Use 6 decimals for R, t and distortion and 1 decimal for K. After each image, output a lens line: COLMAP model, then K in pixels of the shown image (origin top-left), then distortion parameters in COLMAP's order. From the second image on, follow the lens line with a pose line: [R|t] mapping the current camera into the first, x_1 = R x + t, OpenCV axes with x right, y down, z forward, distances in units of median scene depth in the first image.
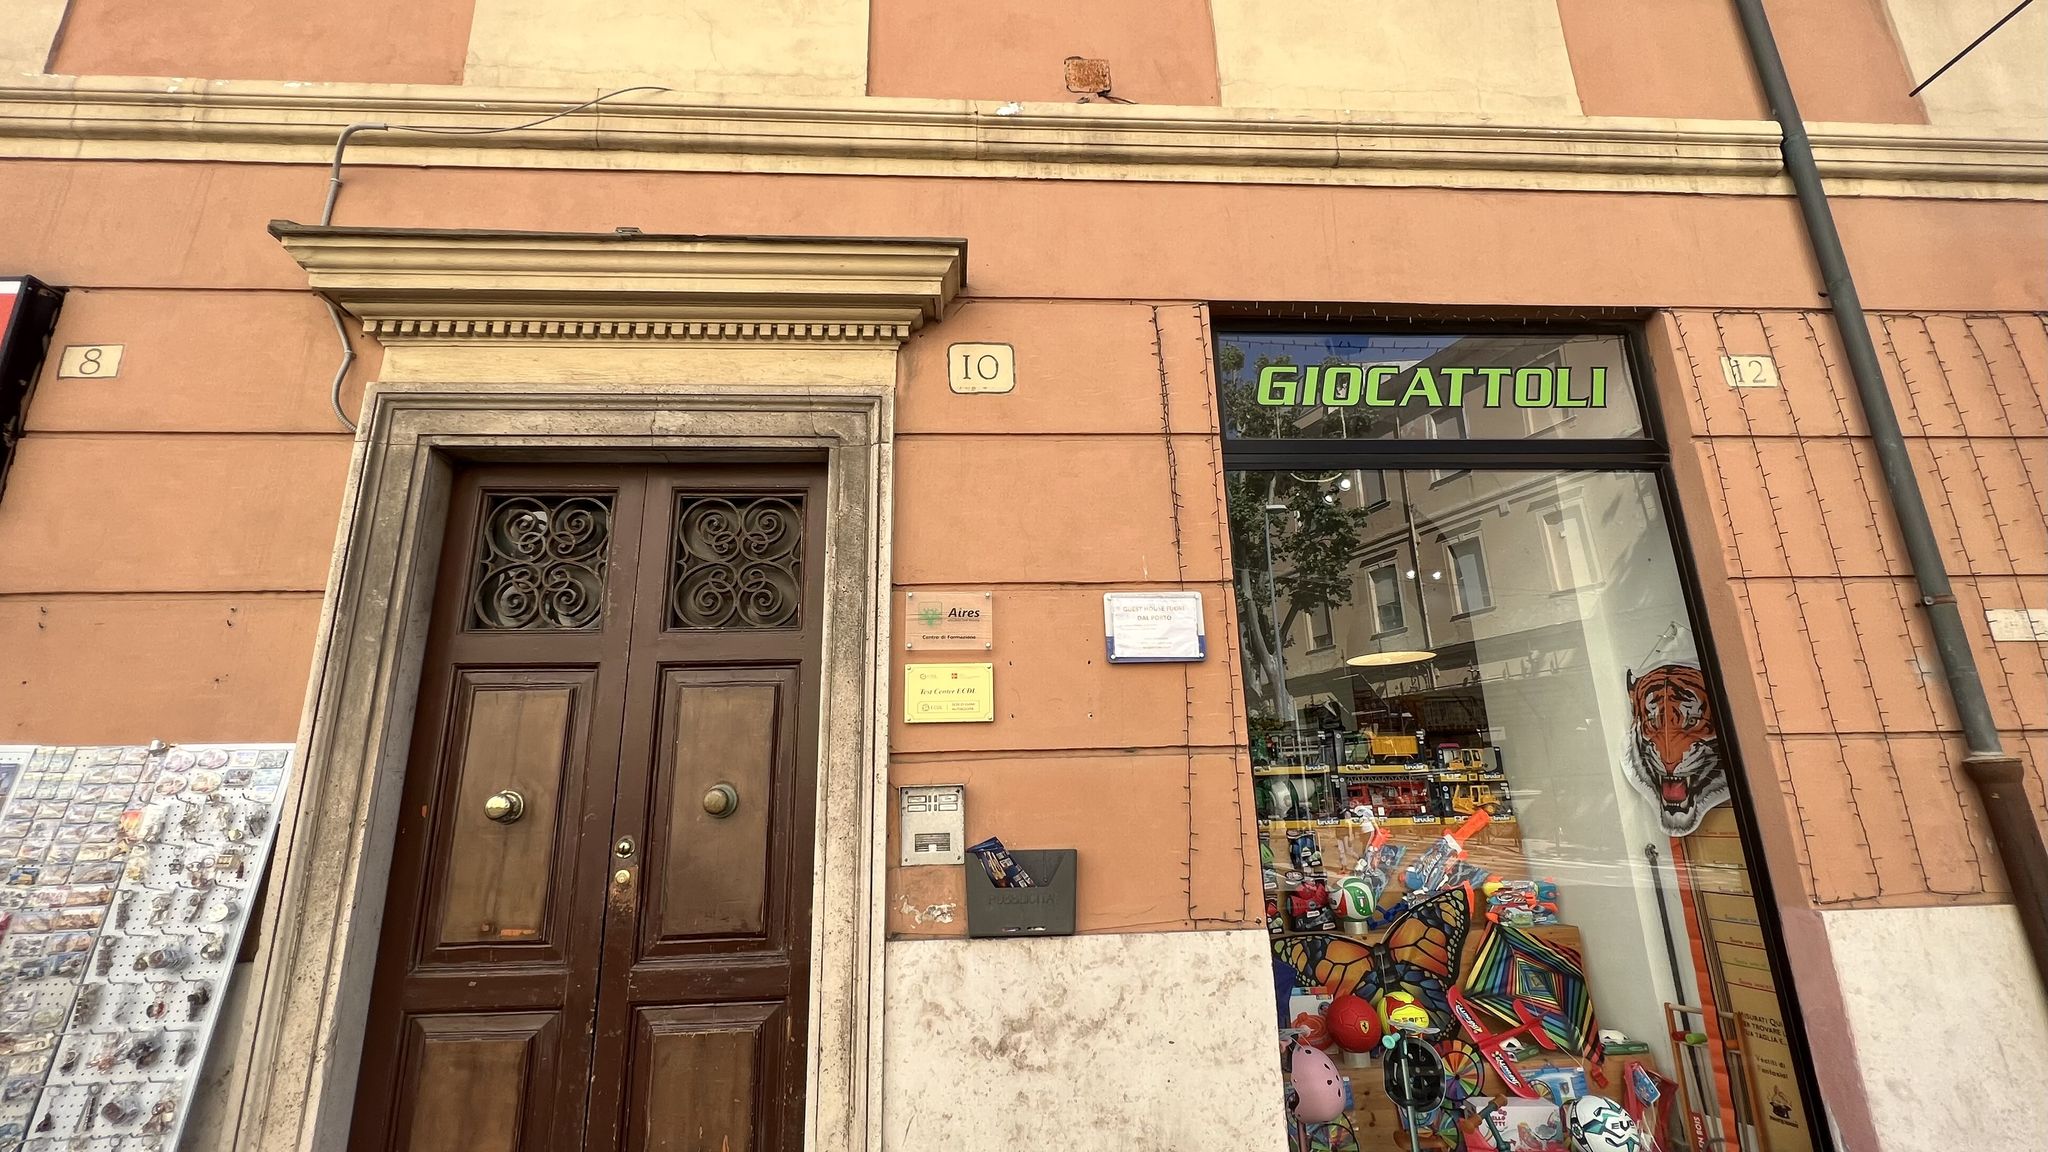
lens RADIAL K [[826.5, 0, 1017.7], [0, 826.5, 577.5], [0, 0, 1]] dist [-0.000868, 0.001091]
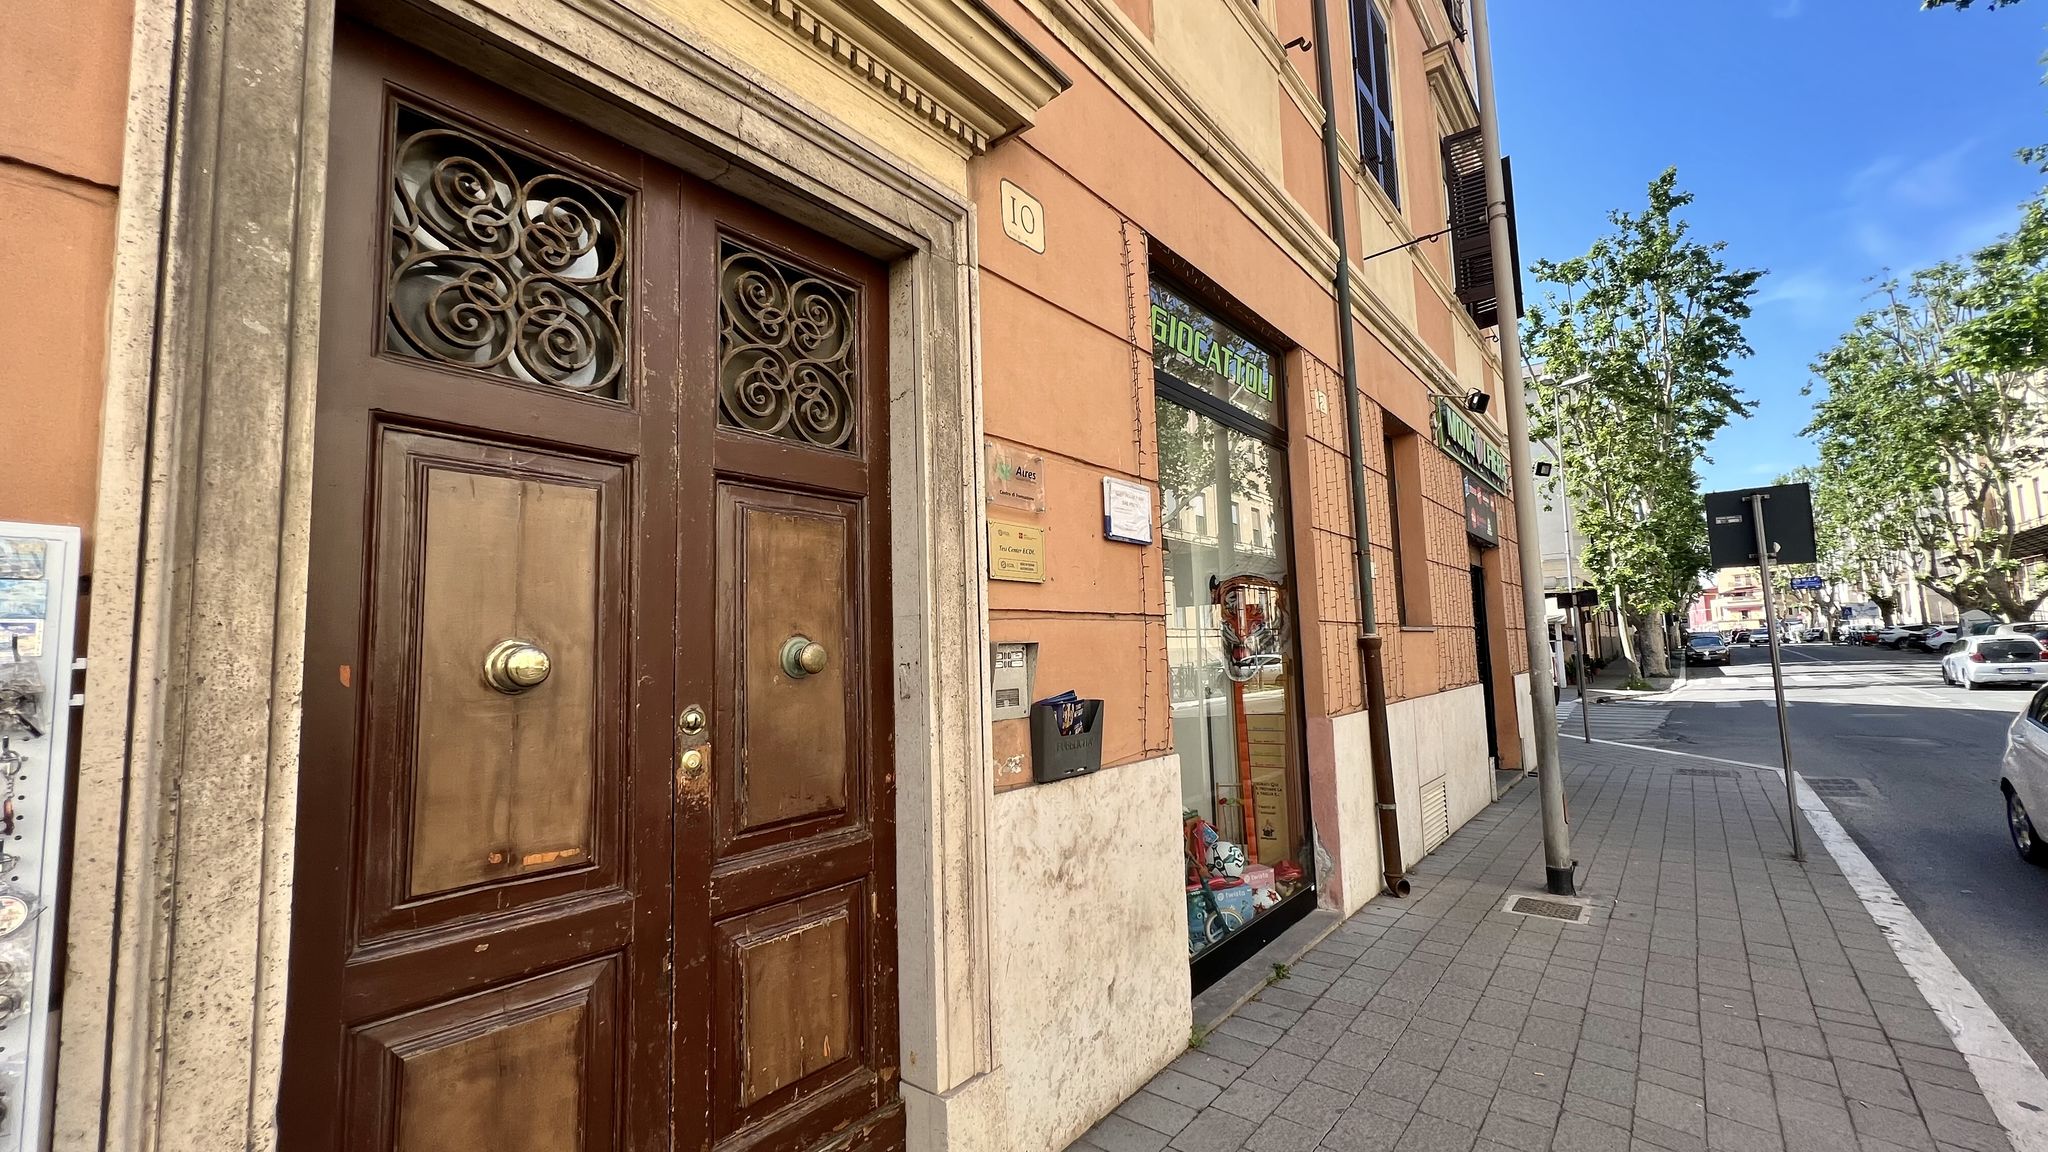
lens RADIAL K [[802.7, 0, 1017.6], [0, 802.7, 567.4], [0, 0, 1]] dist [0.001329, 0.000178]
pose [[0.688454, 0.081929, 0.720638, -0.816580], [-0.180989, 0.981572, 0.061311, 0.104401], [-0.702335, -0.172638, 0.690595, 0.350116]]
